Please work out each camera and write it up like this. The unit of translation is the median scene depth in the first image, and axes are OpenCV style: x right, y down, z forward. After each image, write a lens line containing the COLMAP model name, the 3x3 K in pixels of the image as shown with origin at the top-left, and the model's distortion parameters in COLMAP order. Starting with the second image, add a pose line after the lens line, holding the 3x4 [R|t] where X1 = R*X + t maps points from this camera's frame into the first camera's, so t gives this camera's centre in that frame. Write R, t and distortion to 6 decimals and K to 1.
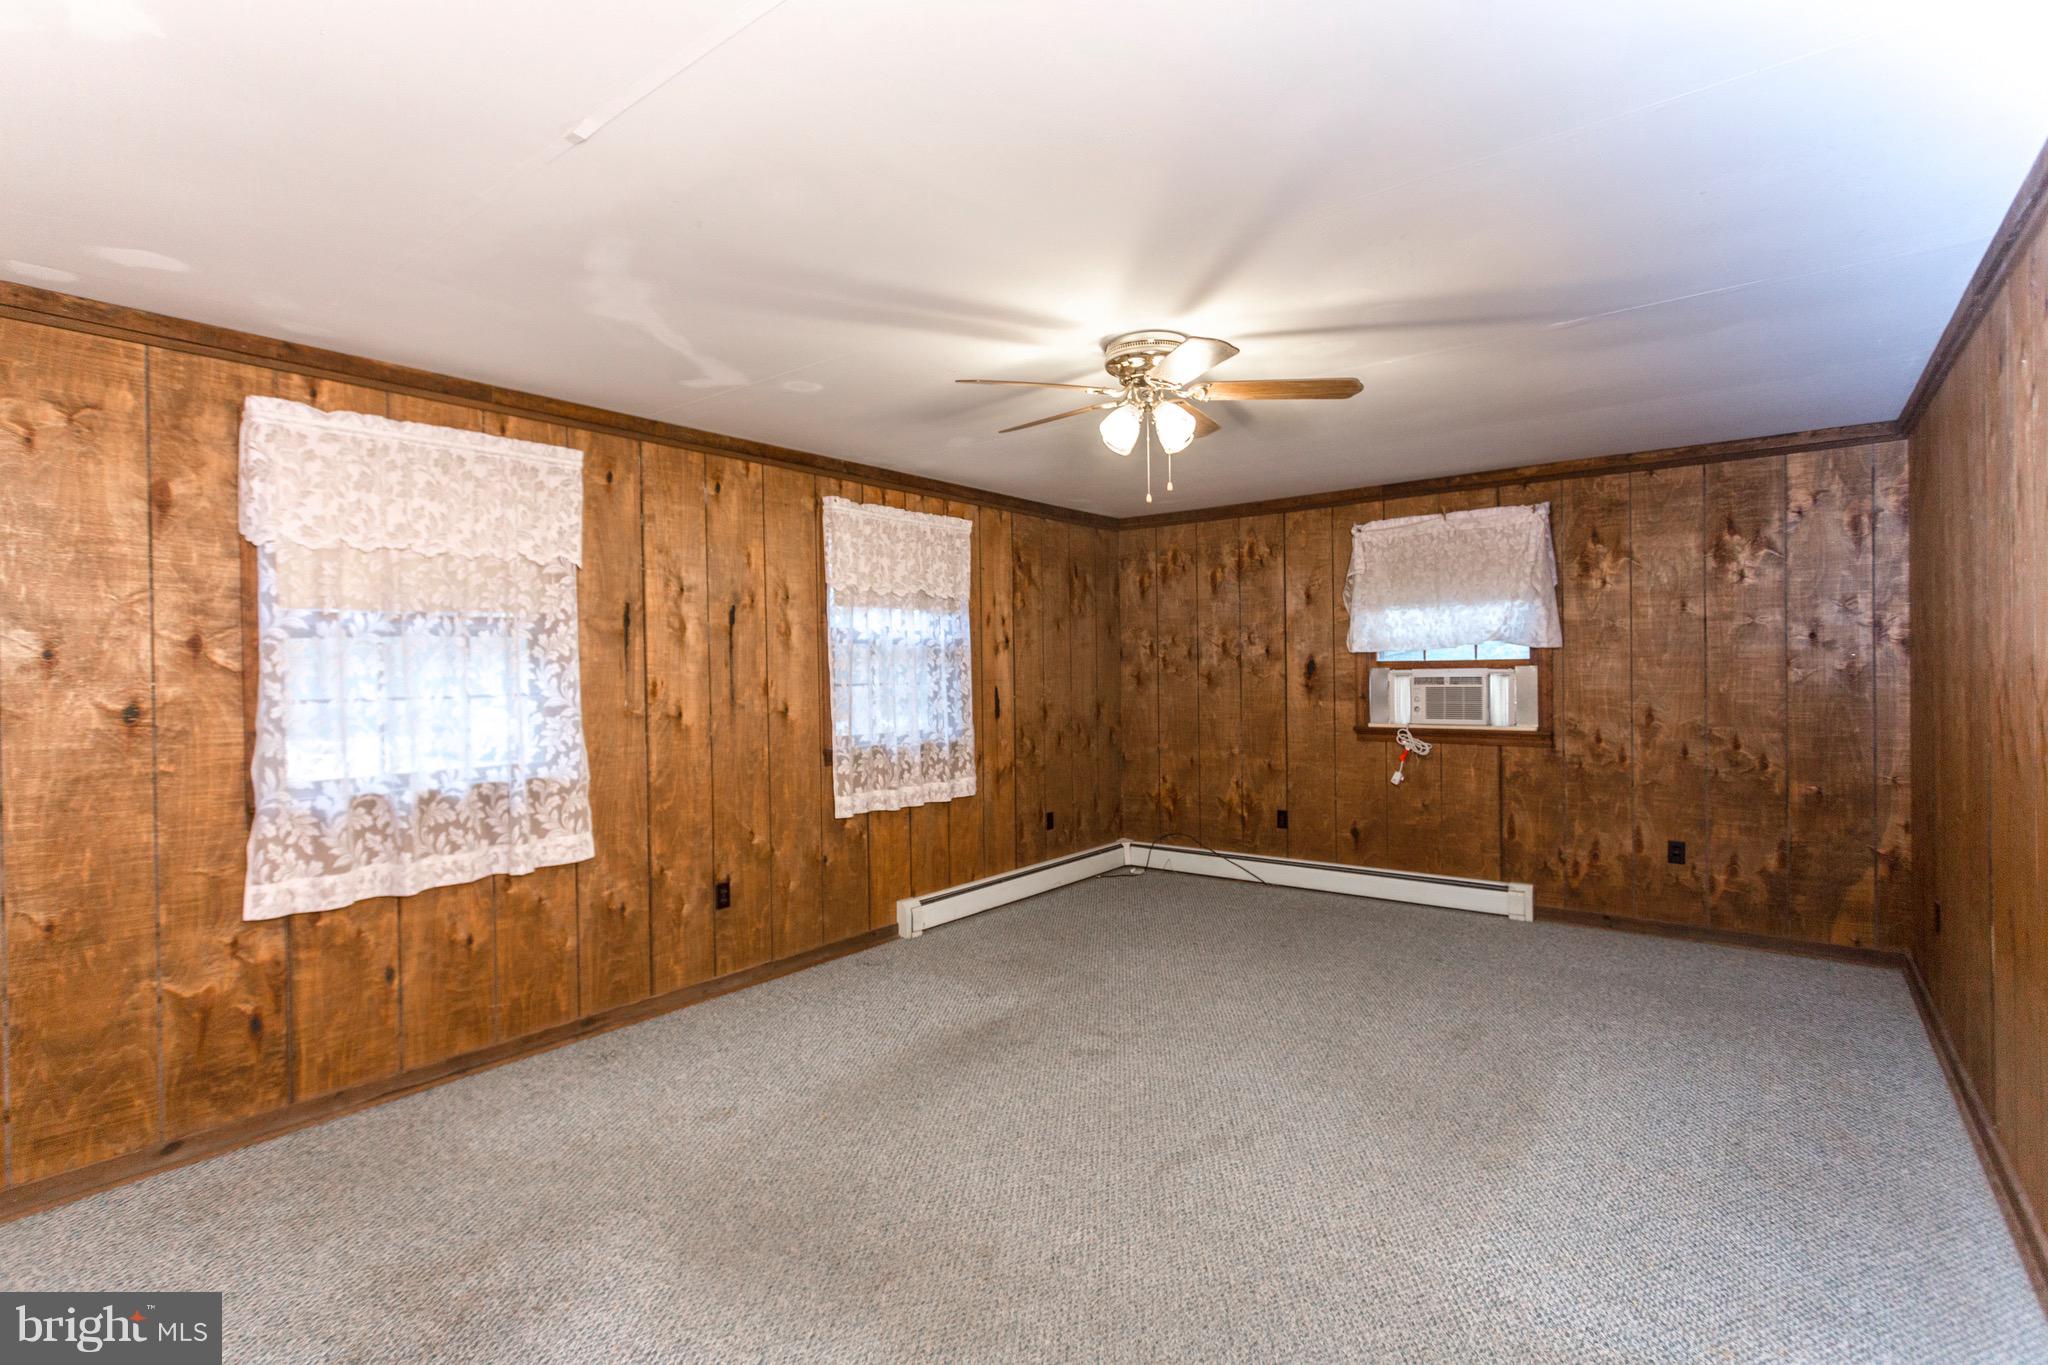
lens RADIAL K [[974.0, 0, 1012.3], [0, 974.0, 681.5], [0, 0, 1]] dist [-0.025108, 0.005318]
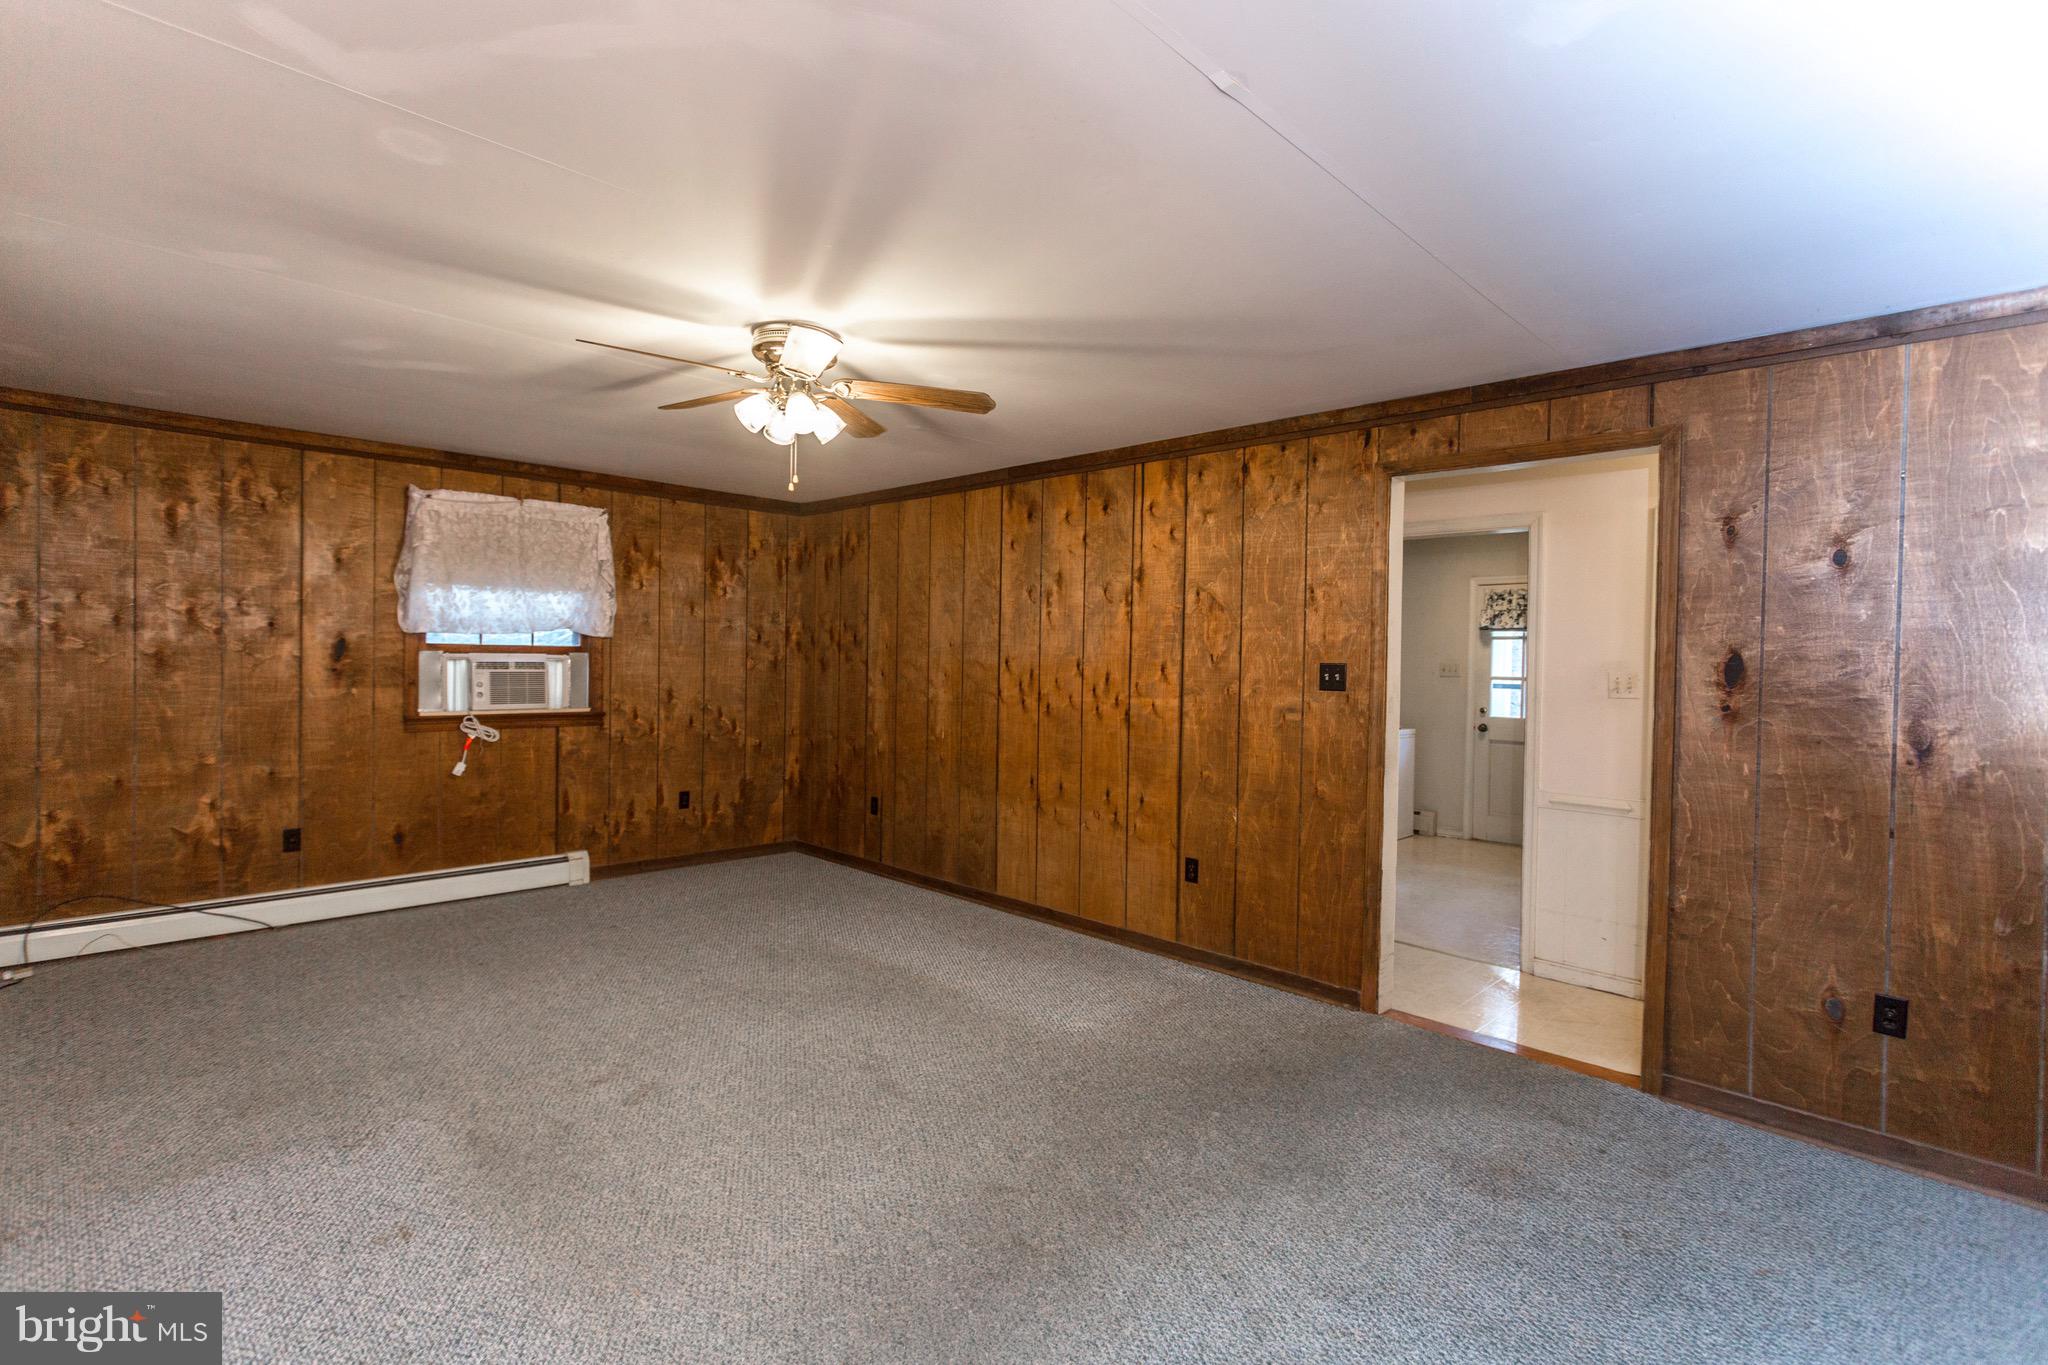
lens RADIAL K [[974.0, 0, 1013.5], [0, 974.0, 678.5], [0, 0, 1]] dist [-0.025108, 0.005318]
pose [[0.075182, -0.005715, 0.997153, -0.528257], [-0.007640, 0.999951, 0.006307, 0.002443], [-0.997141, -0.008093, 0.075135, 0.426149]]
